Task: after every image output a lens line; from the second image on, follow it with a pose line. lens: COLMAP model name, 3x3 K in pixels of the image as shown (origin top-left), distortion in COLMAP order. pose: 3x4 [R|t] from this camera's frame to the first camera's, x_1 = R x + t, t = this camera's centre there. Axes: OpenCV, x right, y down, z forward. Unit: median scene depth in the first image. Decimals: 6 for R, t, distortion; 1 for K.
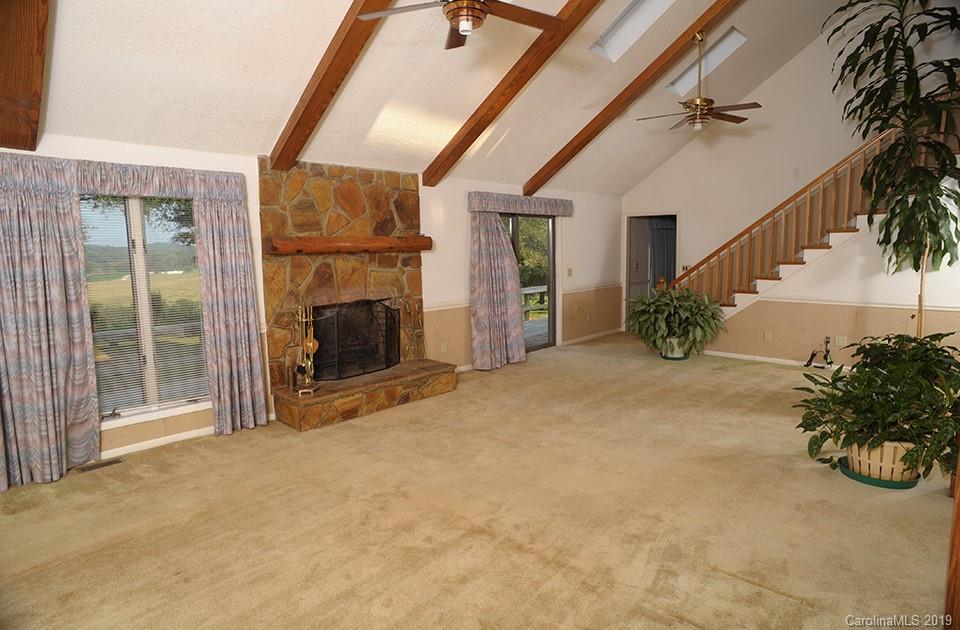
lens RADIAL K [[543.0, 0, 482.1], [0, 543.0, 315.7], [0, 0, 1]] dist [-0.080362, 0.036321]
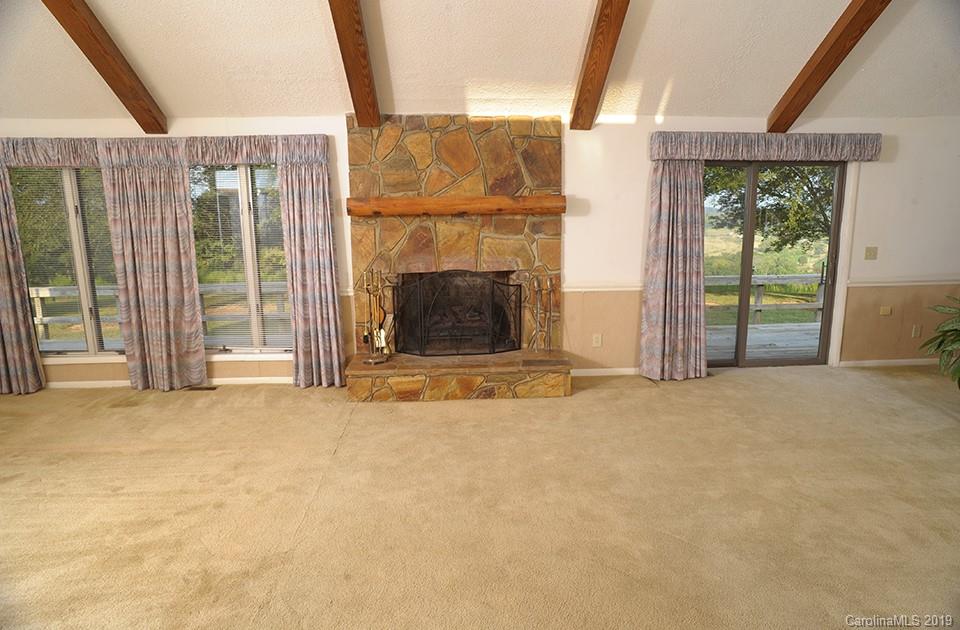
lens RADIAL K [[543.0, 0, 484.3], [0, 543.0, 315.9], [0, 0, 1]] dist [-0.080362, 0.036321]
pose [[0.714630, 0.131241, -0.687081, 0.412838], [-0.086342, 0.991280, 0.099543, -0.046614], [0.694154, -0.011813, 0.719730, 0.402178]]
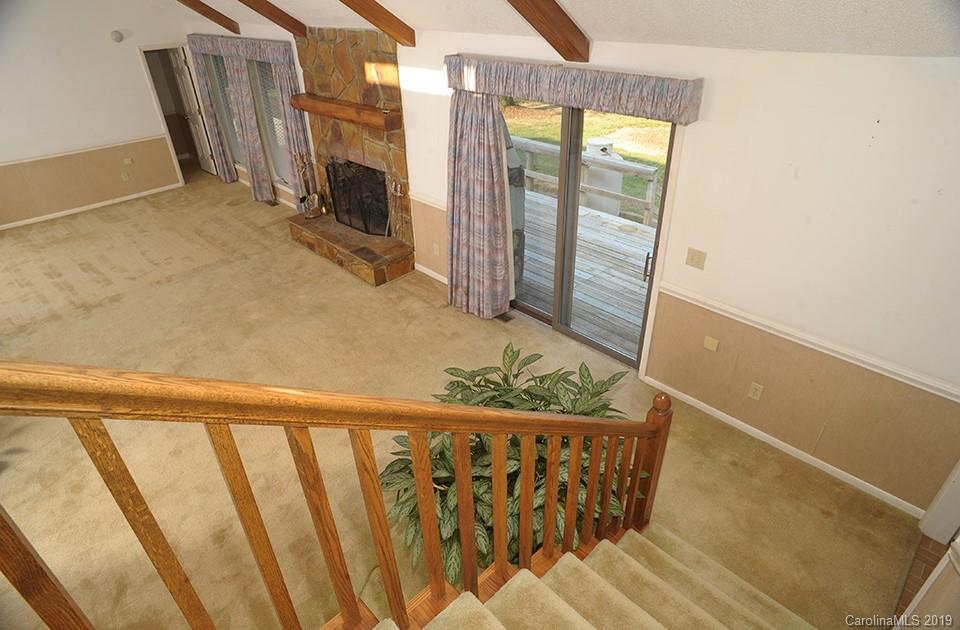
lens RADIAL K [[543.0, 0, 481.5], [0, 543.0, 314.1], [0, 0, 1]] dist [-0.080362, 0.036321]
pose [[-0.041109, 0.538266, -0.841772, 0.839061], [-0.110415, 0.834877, 0.539249, -0.388766], [0.993035, 0.115112, 0.025111, 1.281137]]
